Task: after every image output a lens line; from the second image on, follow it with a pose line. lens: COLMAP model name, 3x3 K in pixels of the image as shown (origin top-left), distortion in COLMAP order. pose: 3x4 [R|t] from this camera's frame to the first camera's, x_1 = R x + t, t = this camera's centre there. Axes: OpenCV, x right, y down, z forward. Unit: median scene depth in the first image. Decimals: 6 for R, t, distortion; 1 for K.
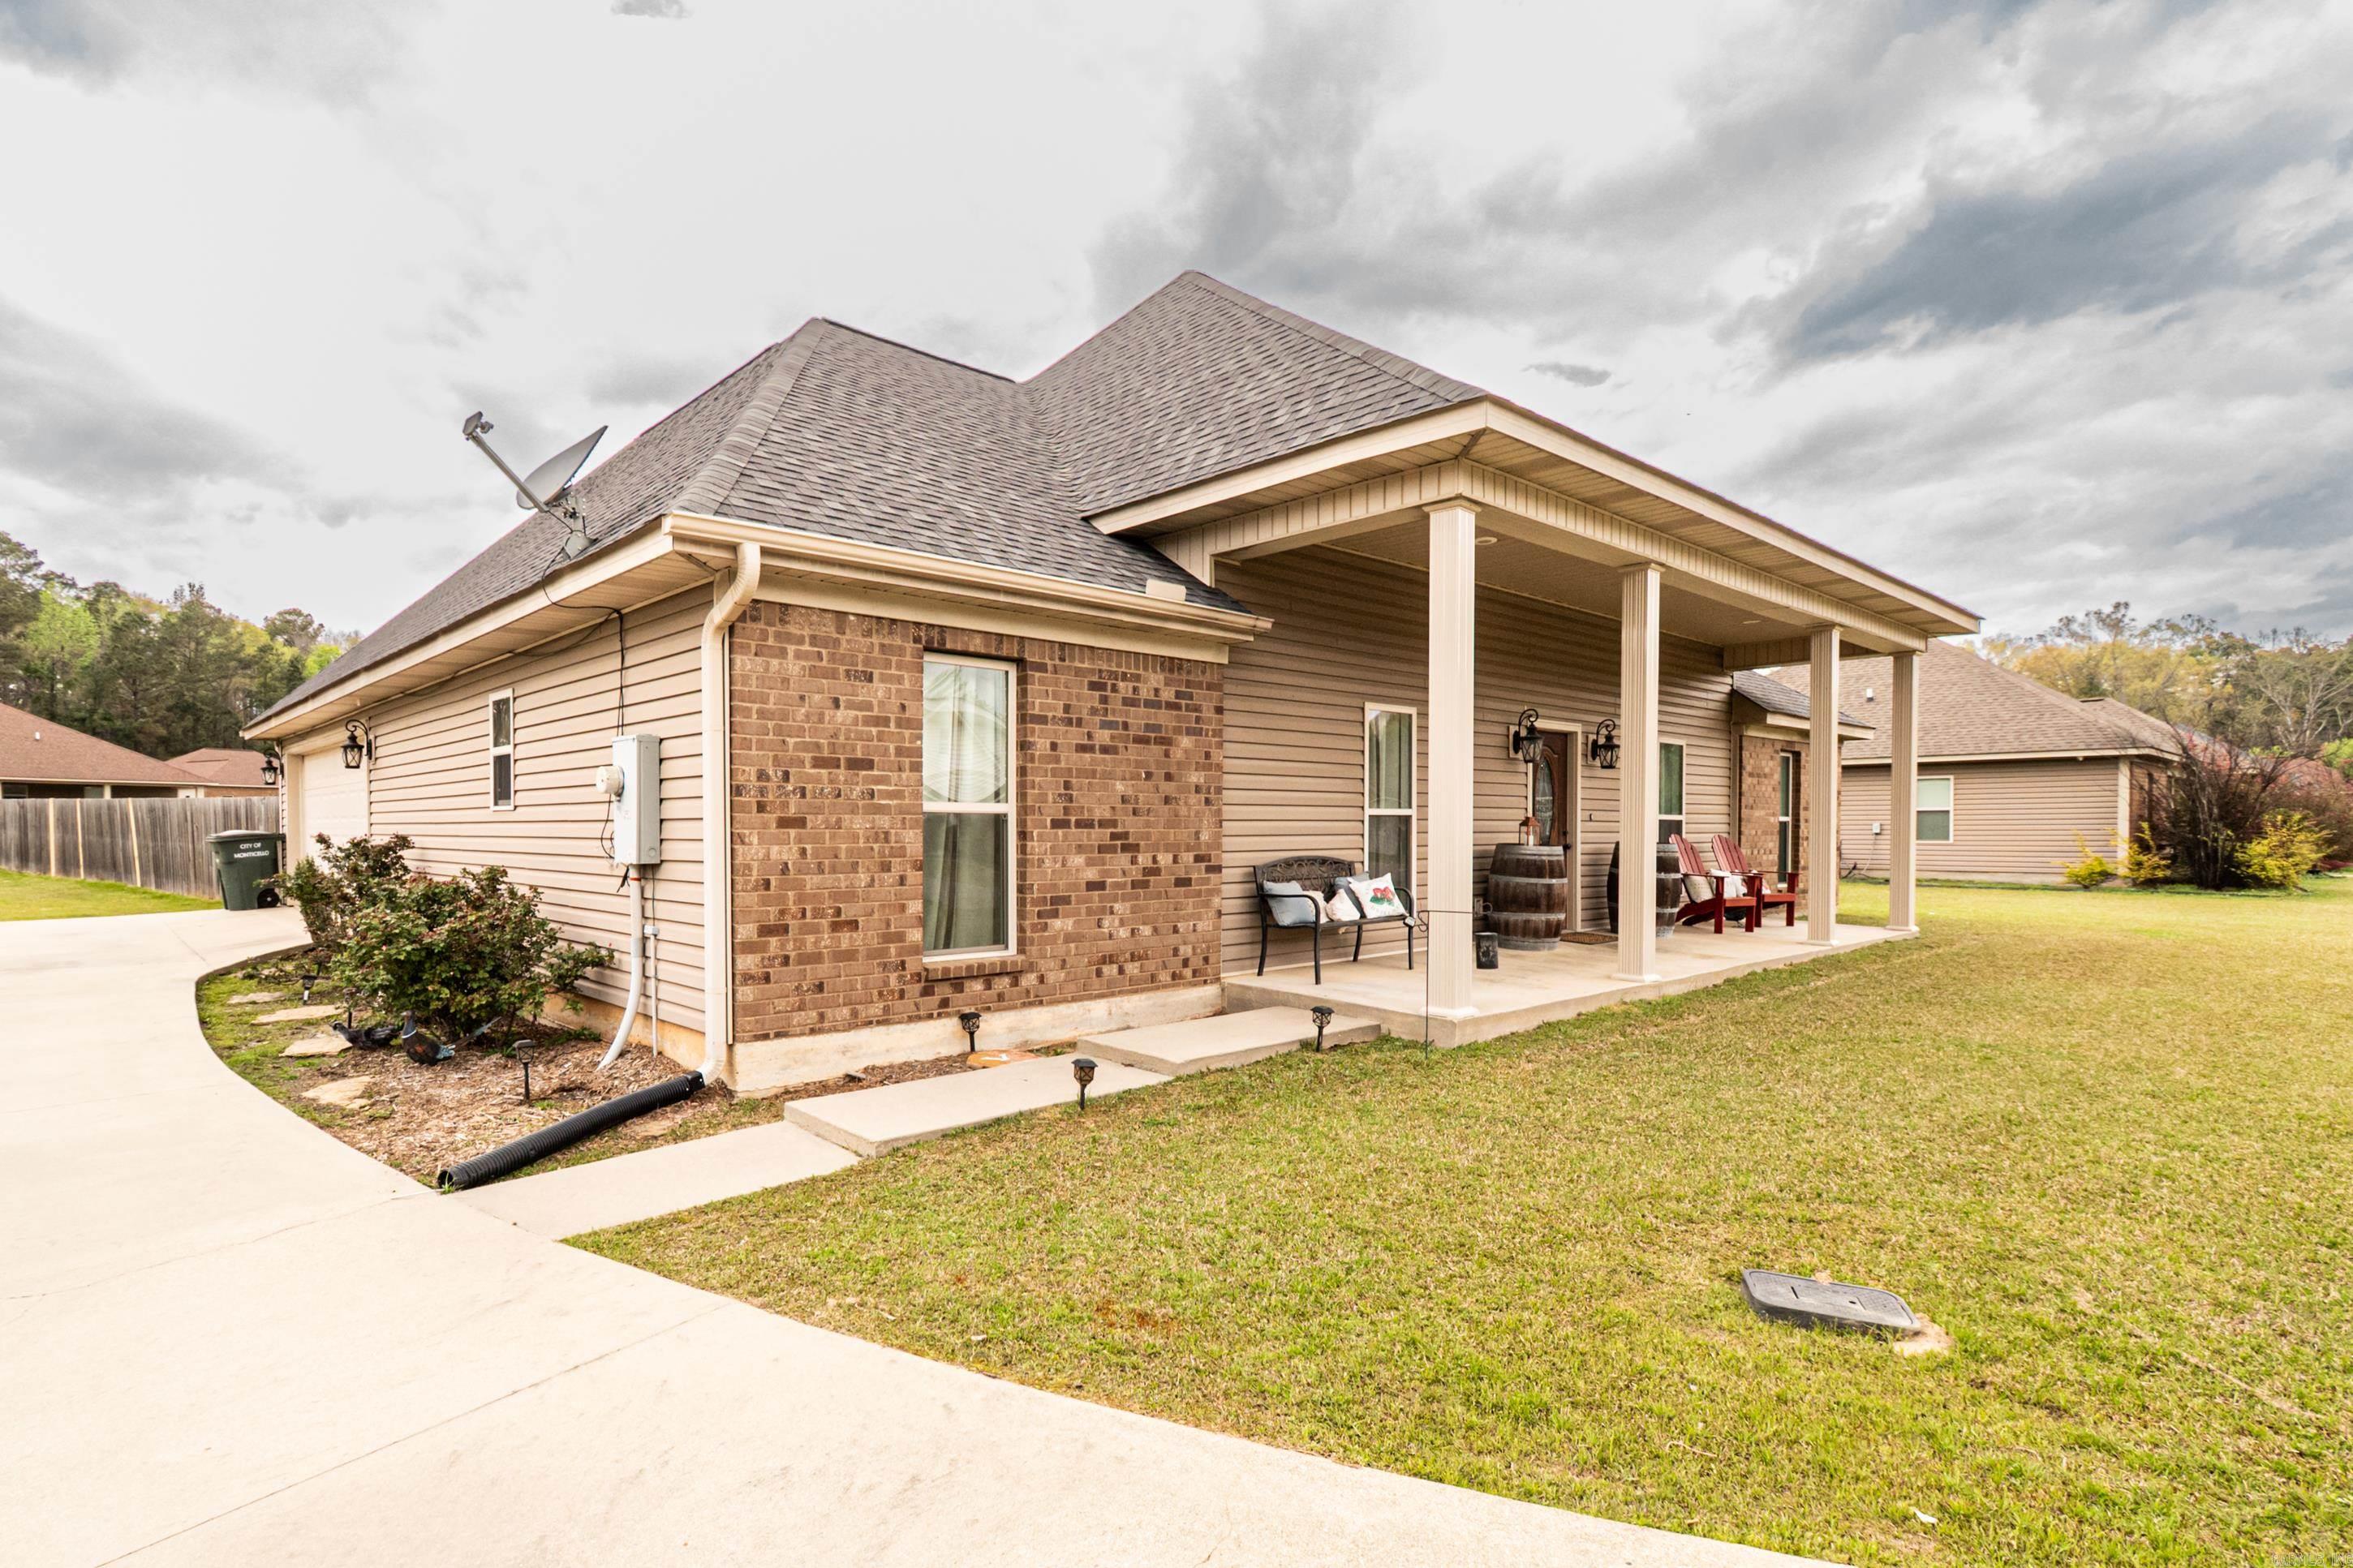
lens RADIAL K [[1207.0, 0, 1137.1], [0, 1207.0, 842.3], [0, 0, 1]] dist [-0.007227, -0.000410]
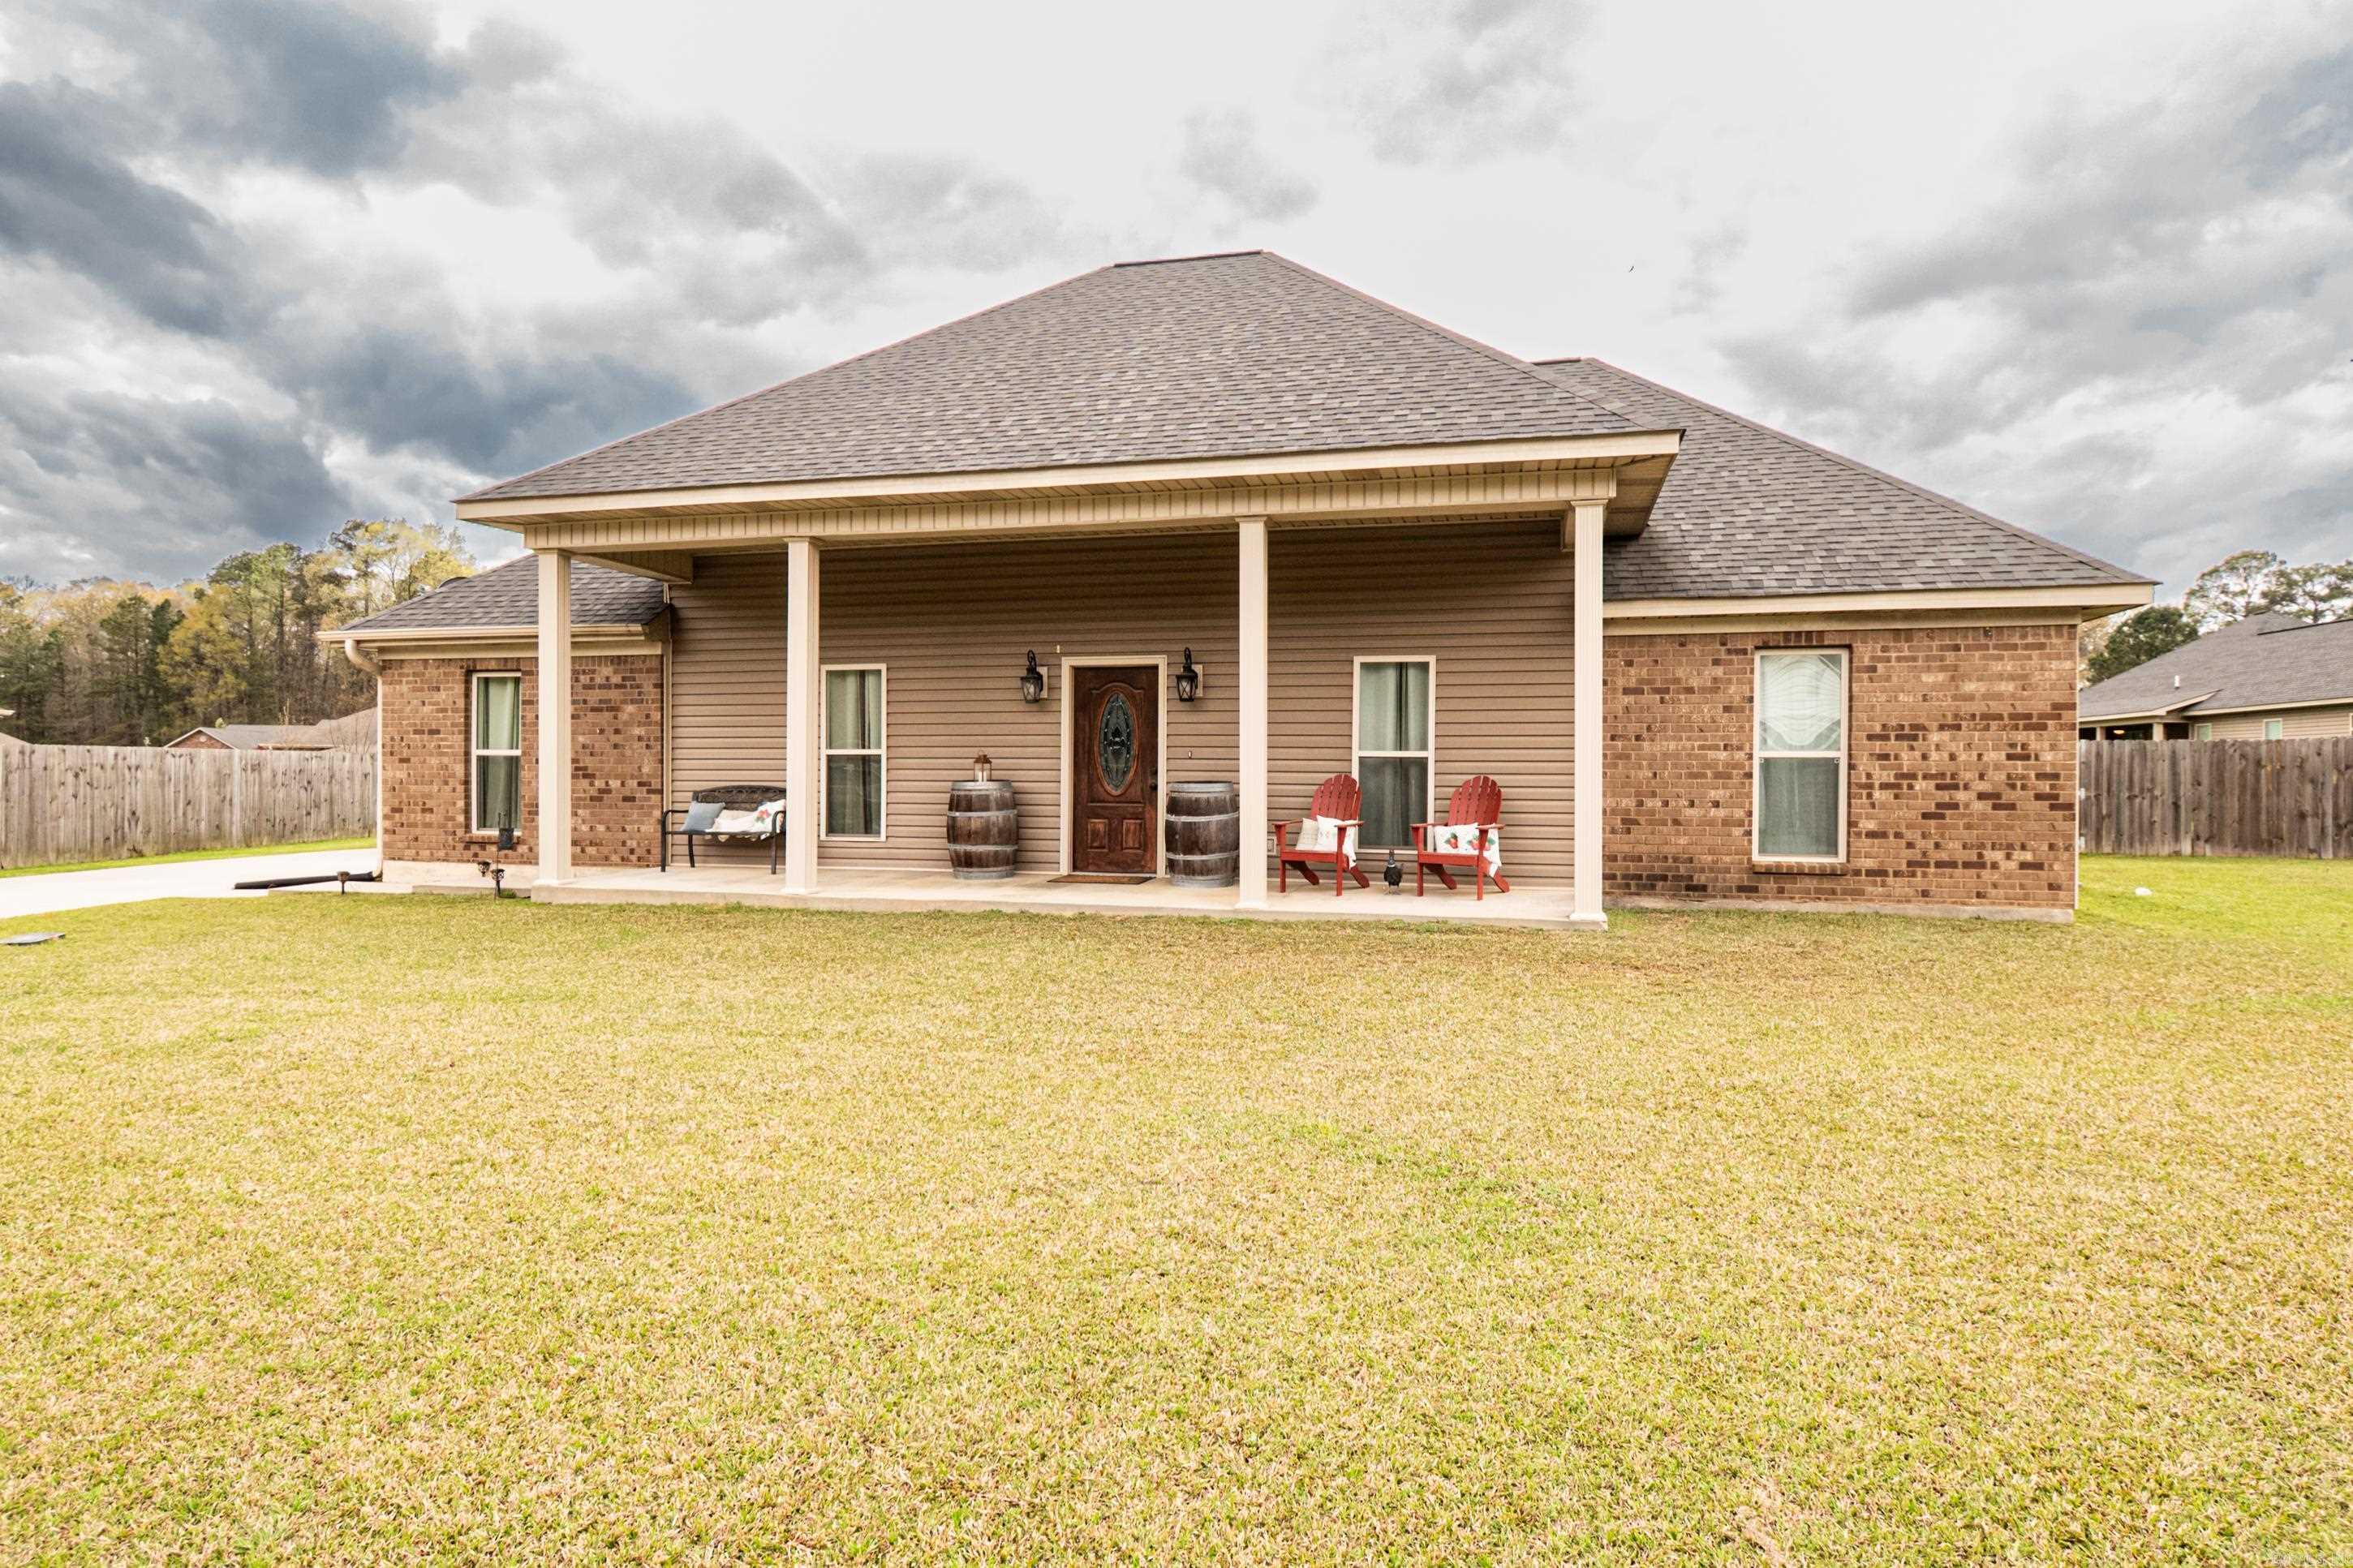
lens RADIAL K [[1340.0, 0, 1189.0], [0, 1340.0, 793.2], [0, 0, 1]] dist [0.003400, 0.001890]
pose [[0.519853, 0.009441, -0.854203, 2.002091], [-0.018132, 0.999836, 0.000016, 0.013300], [0.854063, 0.015480, 0.519939, 0.768211]]
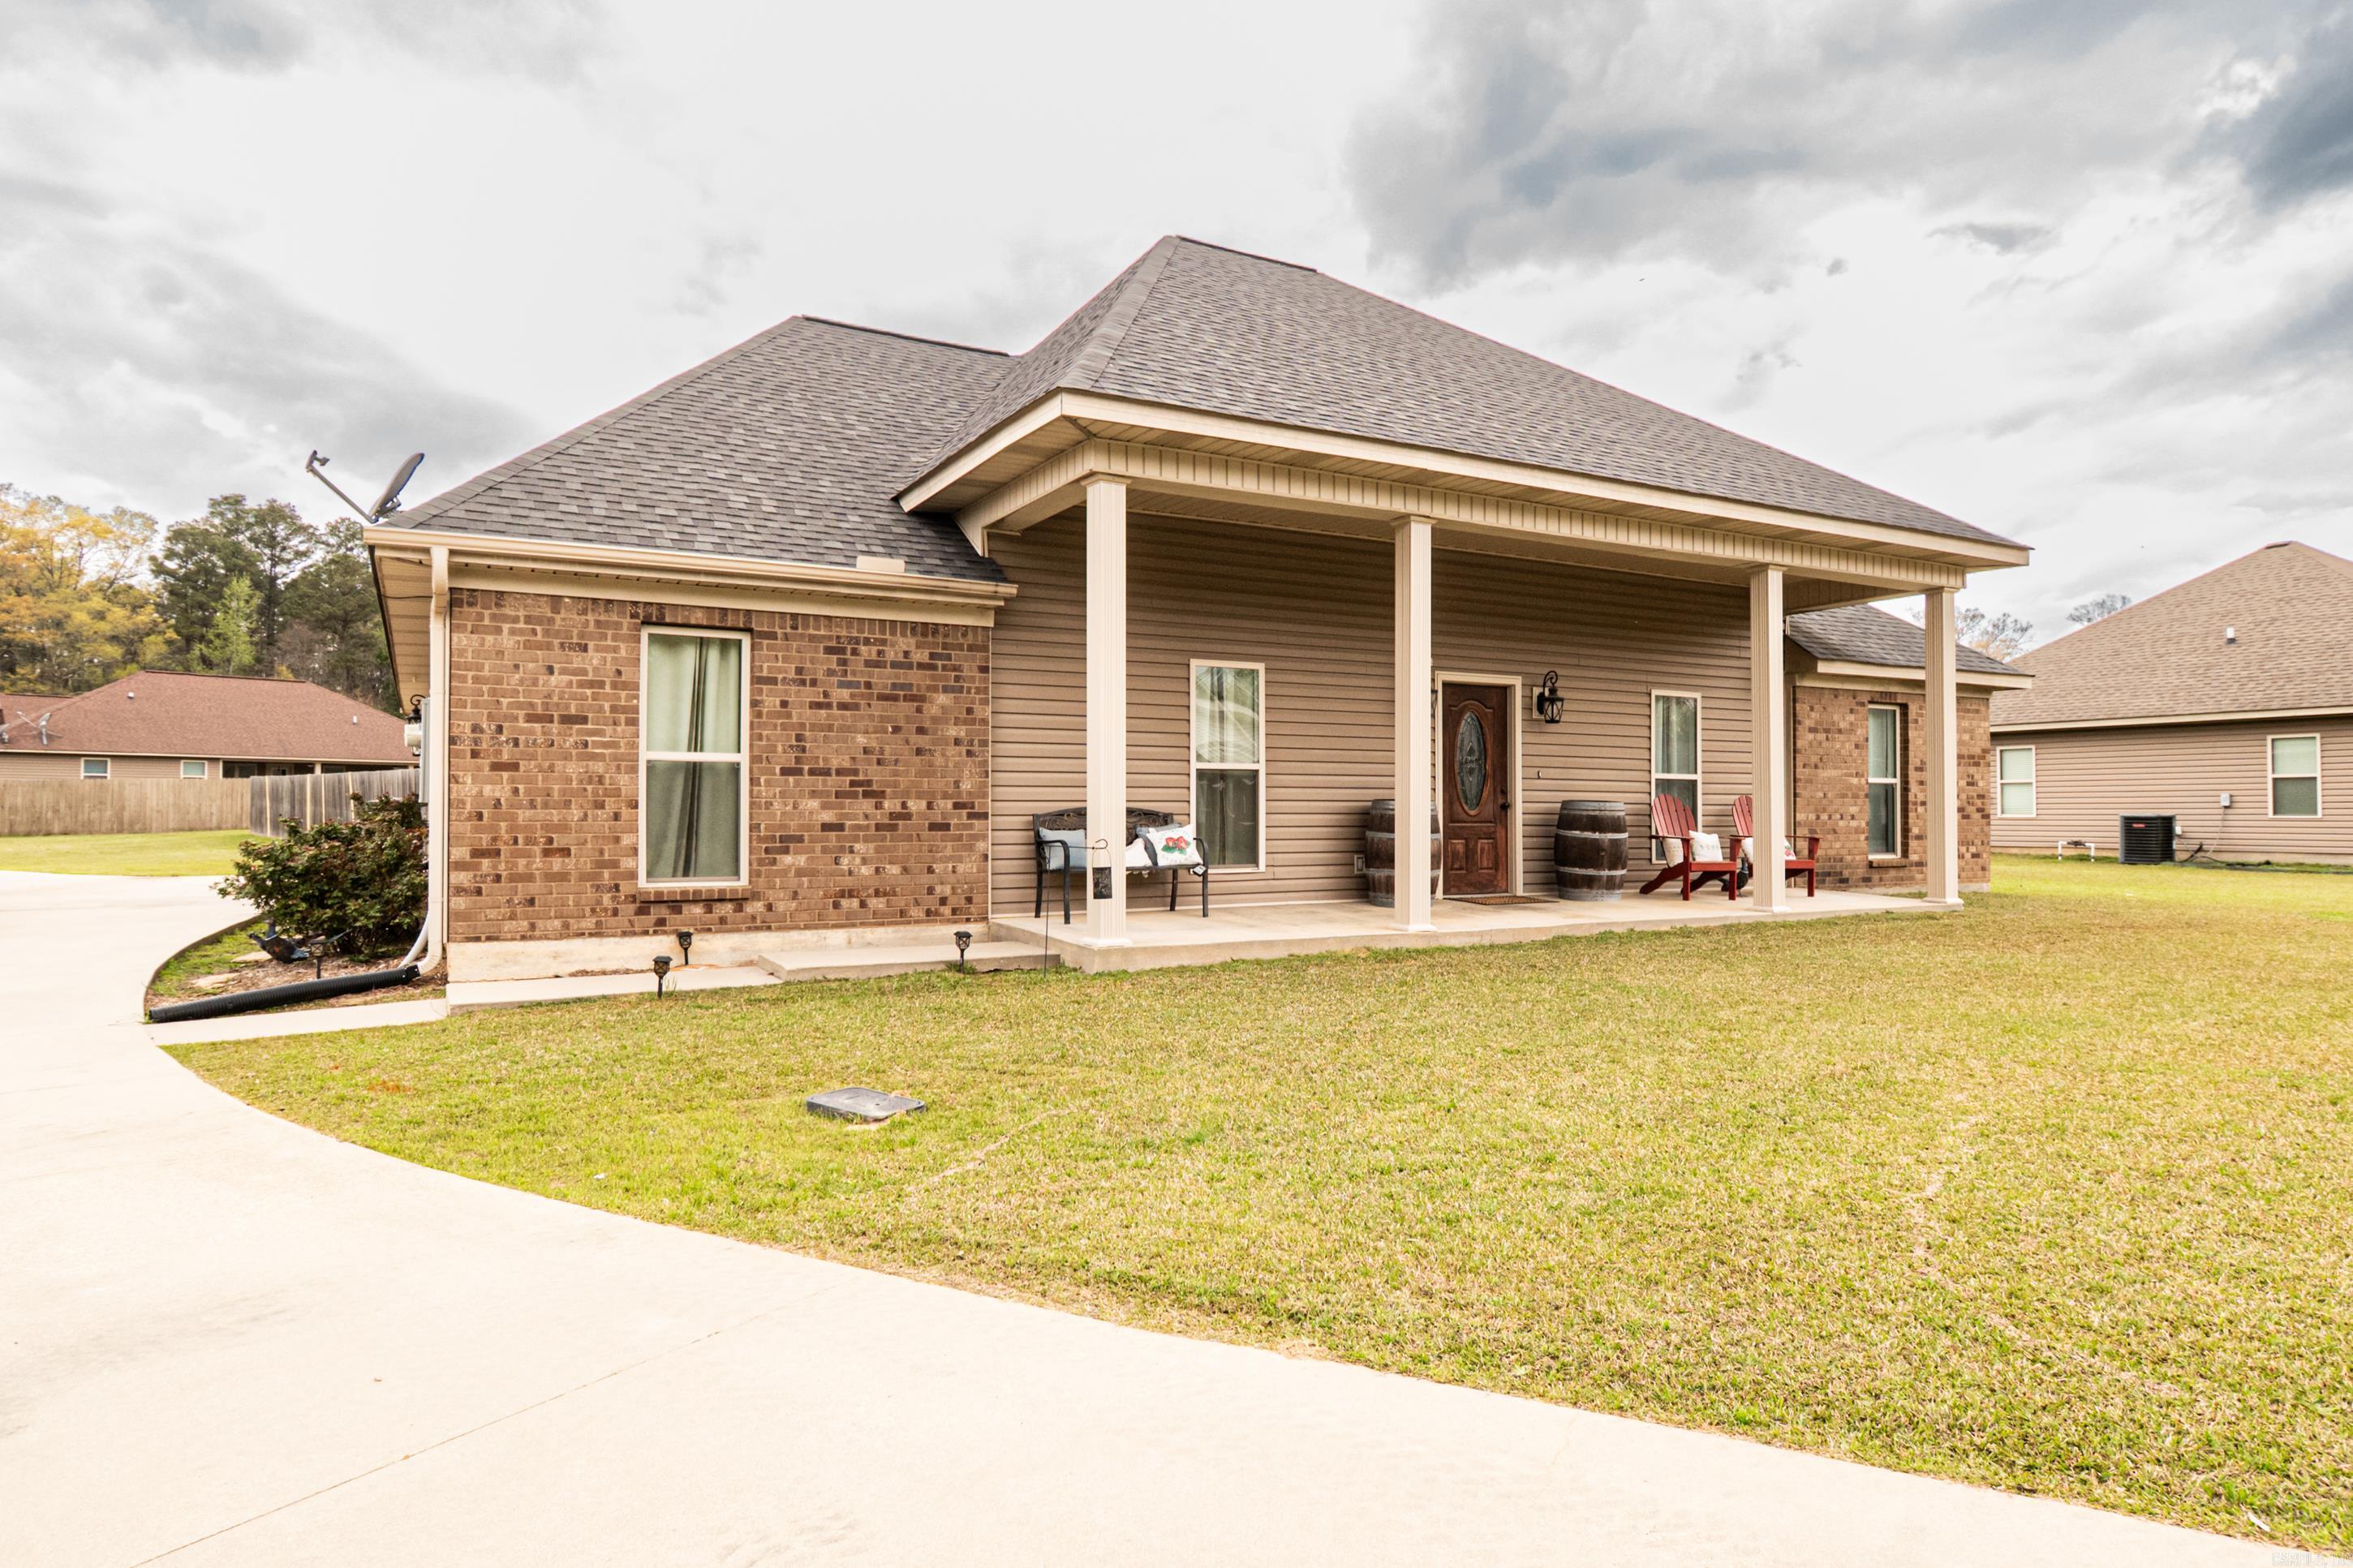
lens RADIAL K [[1424.4, 0, 1207.9], [0, 1424.4, 785.1], [0, 0, 1]] dist [0.022403, 0.000610]
pose [[0.974715, -0.003911, -0.223419, 0.601270], [-0.003343, 0.999480, -0.032078, 0.038115], [0.223429, 0.032014, 0.974194, -0.217430]]
